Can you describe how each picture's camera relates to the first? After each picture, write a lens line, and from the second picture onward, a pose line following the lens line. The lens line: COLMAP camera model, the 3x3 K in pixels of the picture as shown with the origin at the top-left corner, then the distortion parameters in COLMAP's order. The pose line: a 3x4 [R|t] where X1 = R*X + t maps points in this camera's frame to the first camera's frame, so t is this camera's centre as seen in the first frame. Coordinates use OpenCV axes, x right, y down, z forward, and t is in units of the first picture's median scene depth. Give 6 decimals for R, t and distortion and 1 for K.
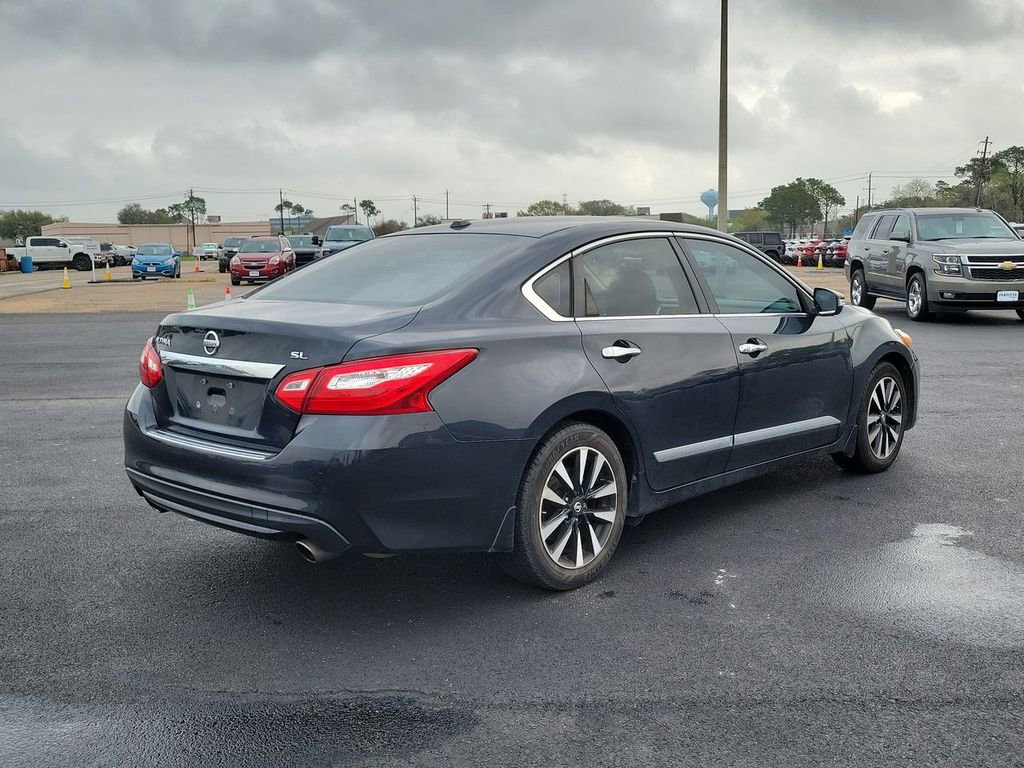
lens RADIAL K [[1069.1, 0, 496.4], [0, 1069.1, 375.5], [0, 0, 1]] dist [0.042062, 0.011394]
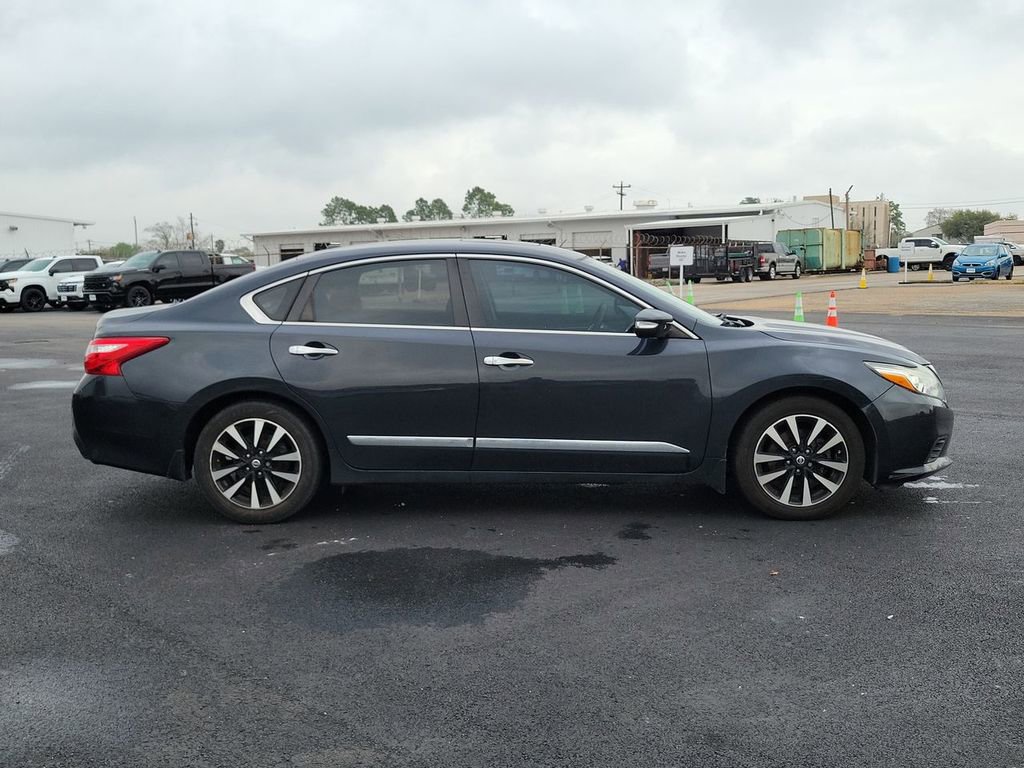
lens RADIAL K [[1065.2, 0, 497.2], [0, 1065.2, 384.3], [0, 0, 1]] dist [0.047622, -0.002502]
pose [[0.656971, 0.093357, -0.748113, 0.831318], [-0.085837, 0.995113, 0.048801, -0.043392], [0.749013, 0.032155, 0.661774, 0.227595]]
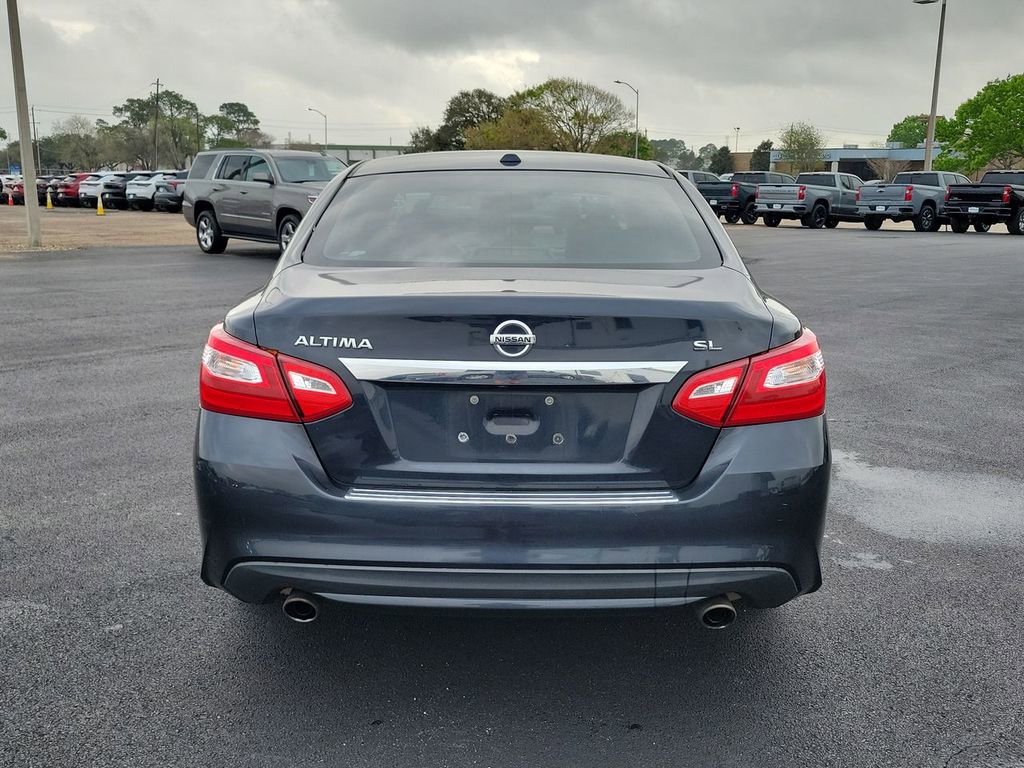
lens RADIAL K [[1069.1, 0, 496.4], [0, 1069.1, 375.5], [0, 0, 1]] dist [0.042062, 0.011394]
pose [[0.716792, -0.108074, 0.688861, -0.376871], [0.069557, 0.994070, 0.083581, -0.032963], [-0.693809, -0.011995, 0.720059, 0.289997]]
